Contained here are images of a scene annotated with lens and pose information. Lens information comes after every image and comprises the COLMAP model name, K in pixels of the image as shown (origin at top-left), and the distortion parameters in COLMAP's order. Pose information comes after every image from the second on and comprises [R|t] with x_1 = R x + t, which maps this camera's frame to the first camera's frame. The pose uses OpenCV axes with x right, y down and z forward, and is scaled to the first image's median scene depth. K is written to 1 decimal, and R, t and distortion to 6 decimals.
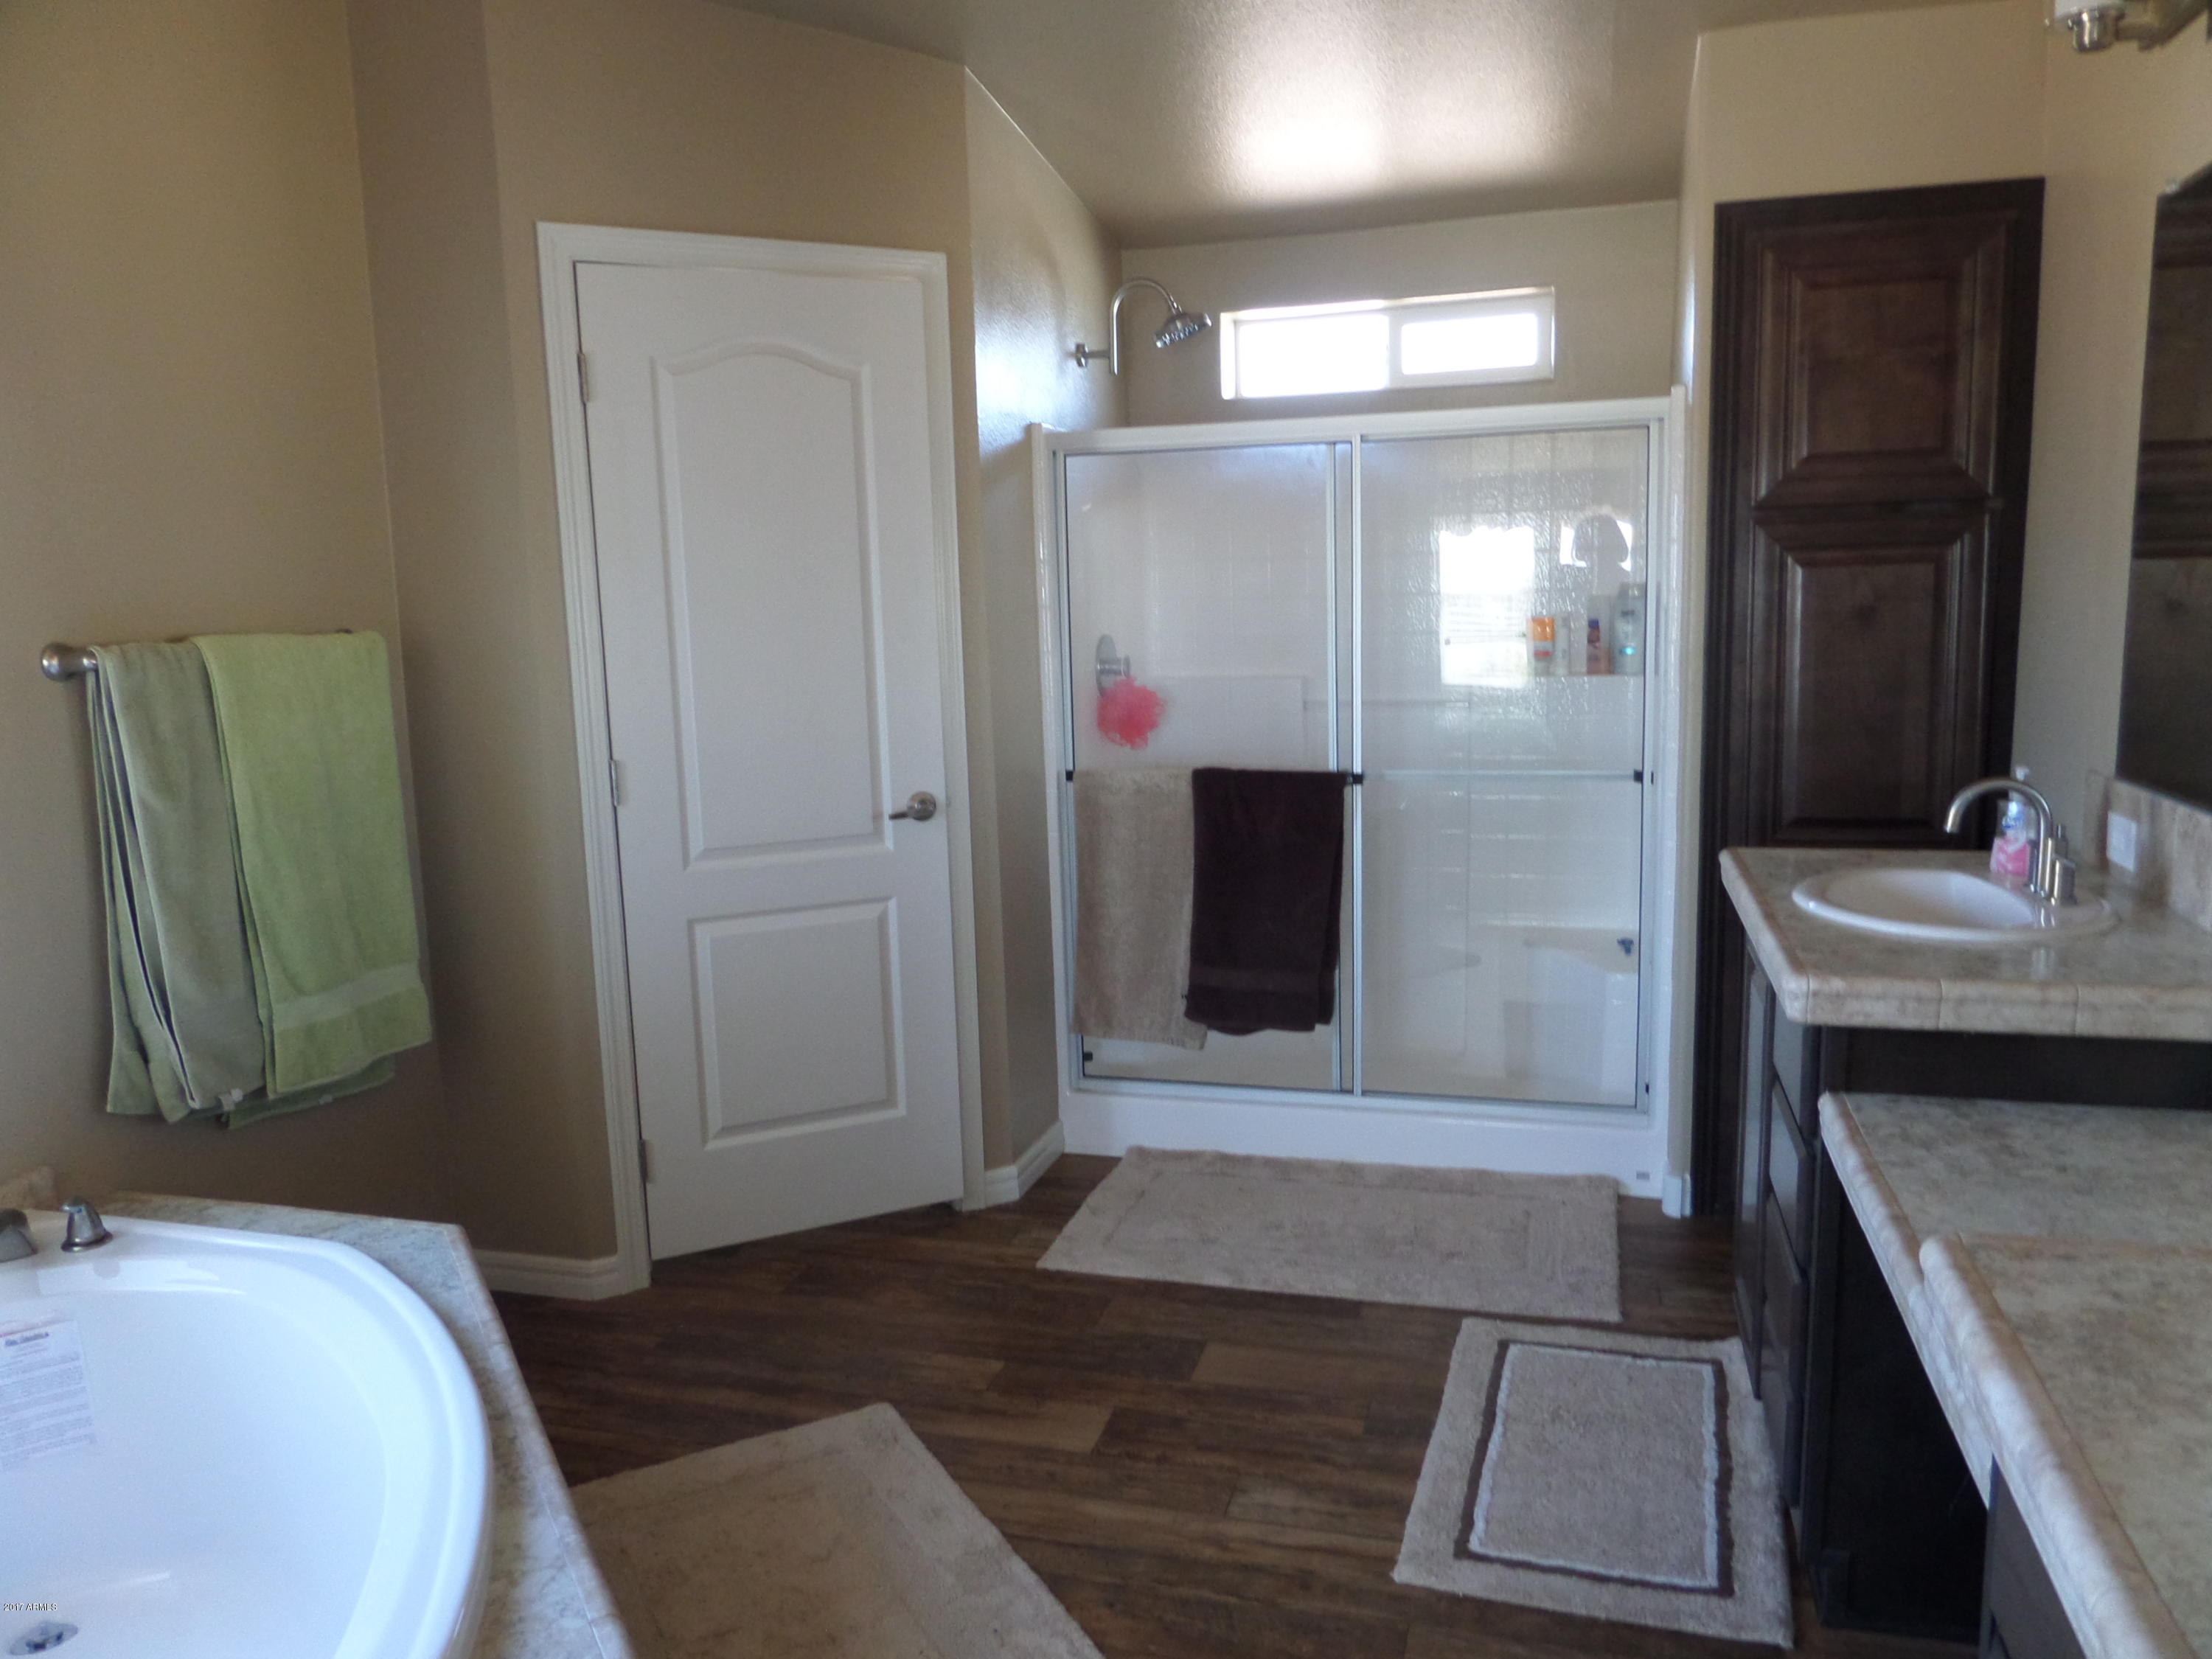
lens RADIAL K [[1615.7, 0, 1104.0], [0, 1615.7, 834.9], [0, 0, 1]] dist [-0.011217, -0.008790]
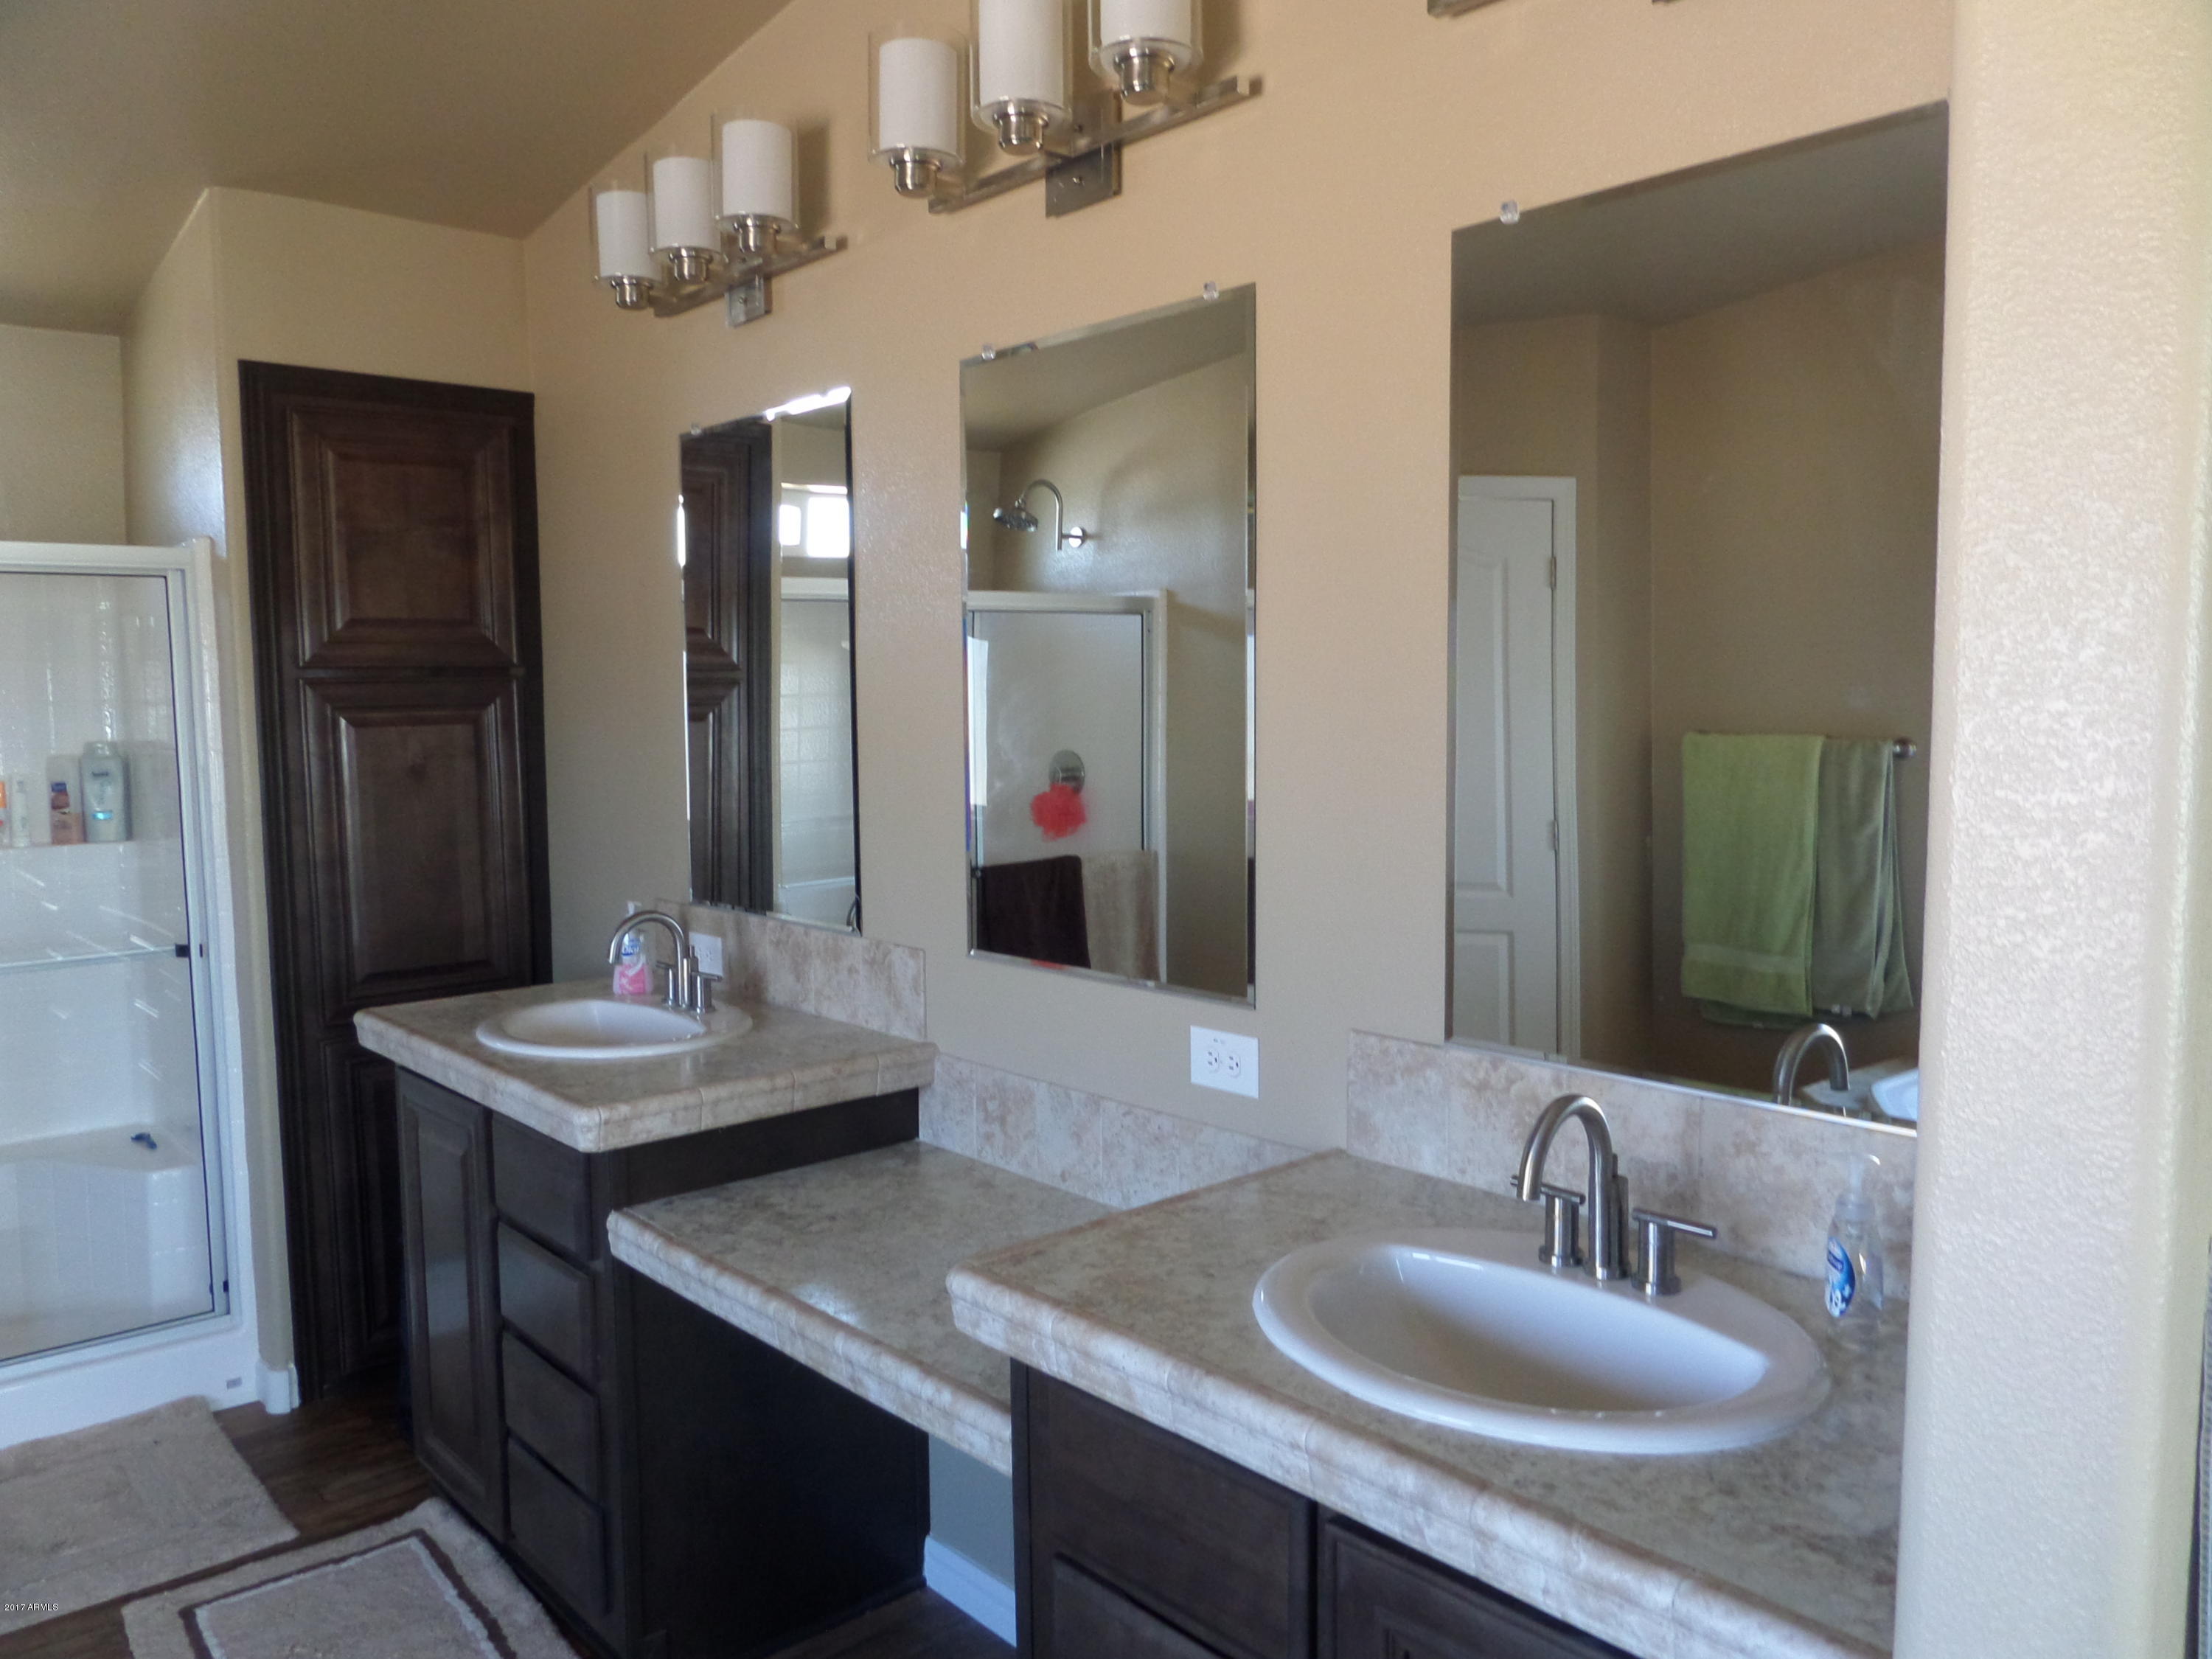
lens RADIAL K [[1615.7, 0, 1104.0], [0, 1615.7, 834.9], [0, 0, 1]] dist [-0.011217, -0.008790]
pose [[0.531766, -0.053139, 0.845223, -0.193319], [0.128929, 0.991476, -0.018782, -0.020170], [-0.837020, 0.118962, 0.534084, 0.073934]]
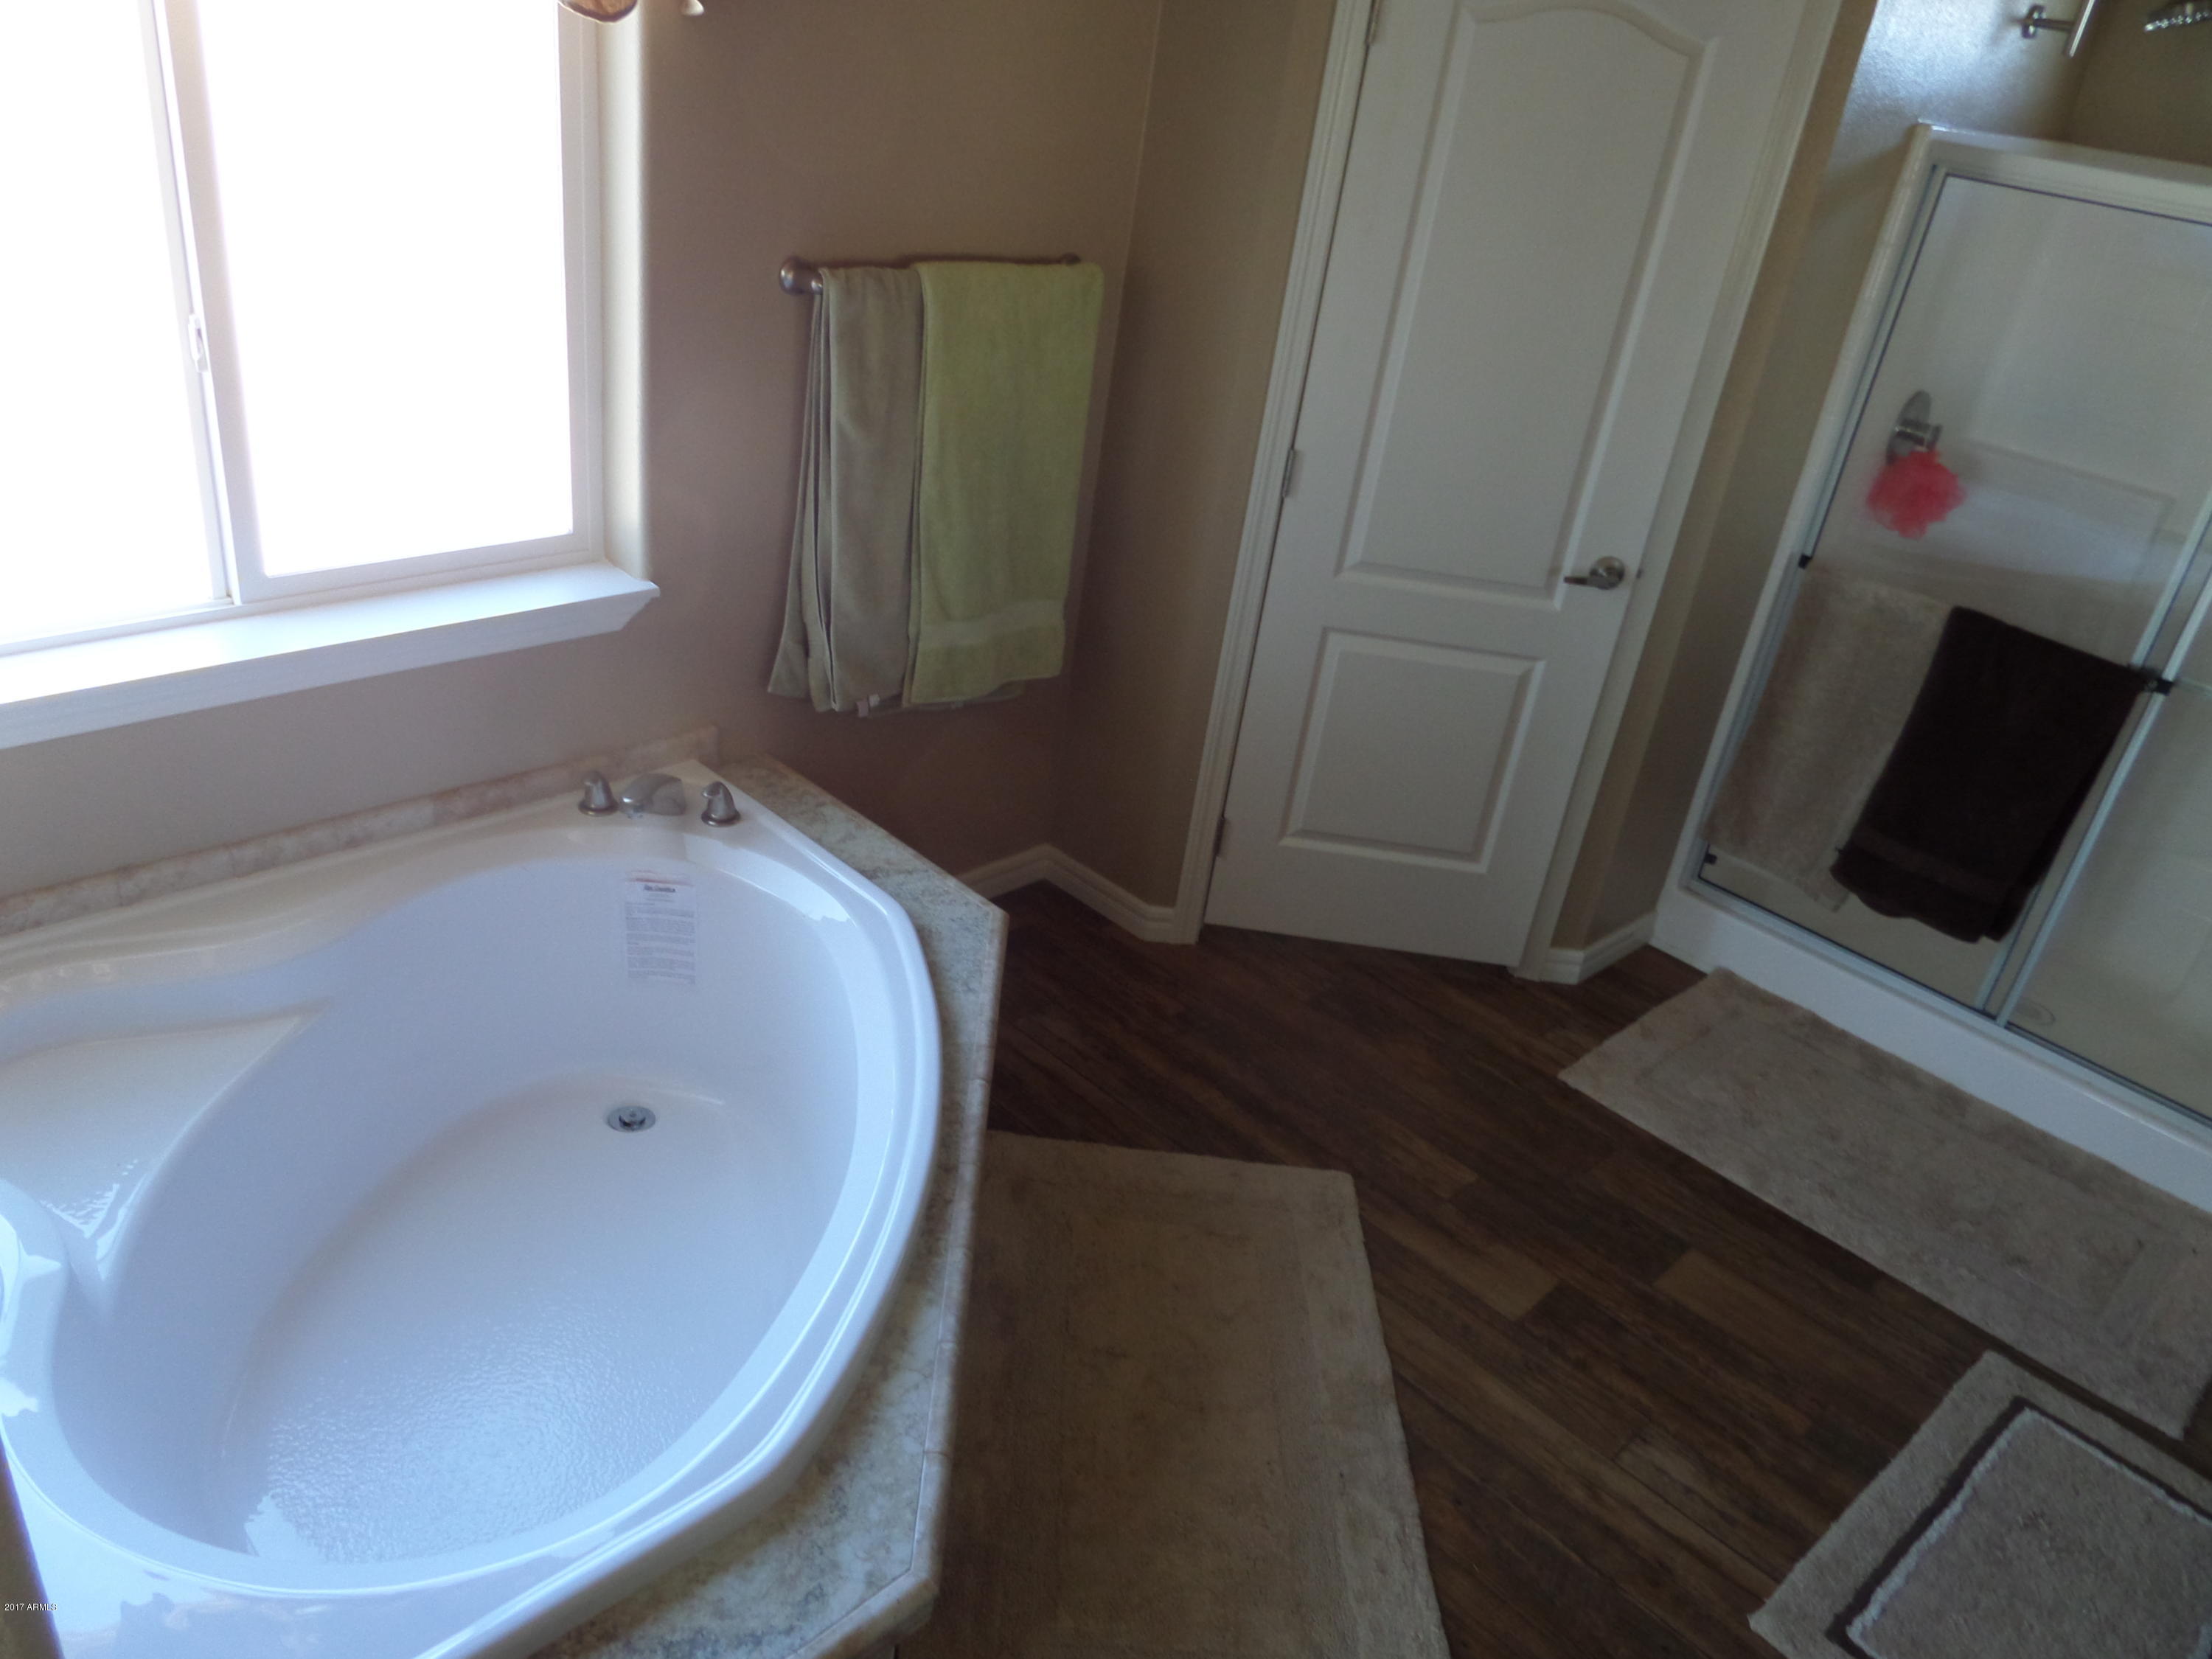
lens RADIAL K [[1615.7, 0, 1104.0], [0, 1615.7, 834.9], [0, 0, 1]] dist [-0.011217, -0.008790]
pose [[0.864216, 0.356047, -0.355474, 0.016986], [-0.227965, 0.906959, 0.354199, -0.159445], [0.448512, -0.225069, 0.864975, 0.087543]]
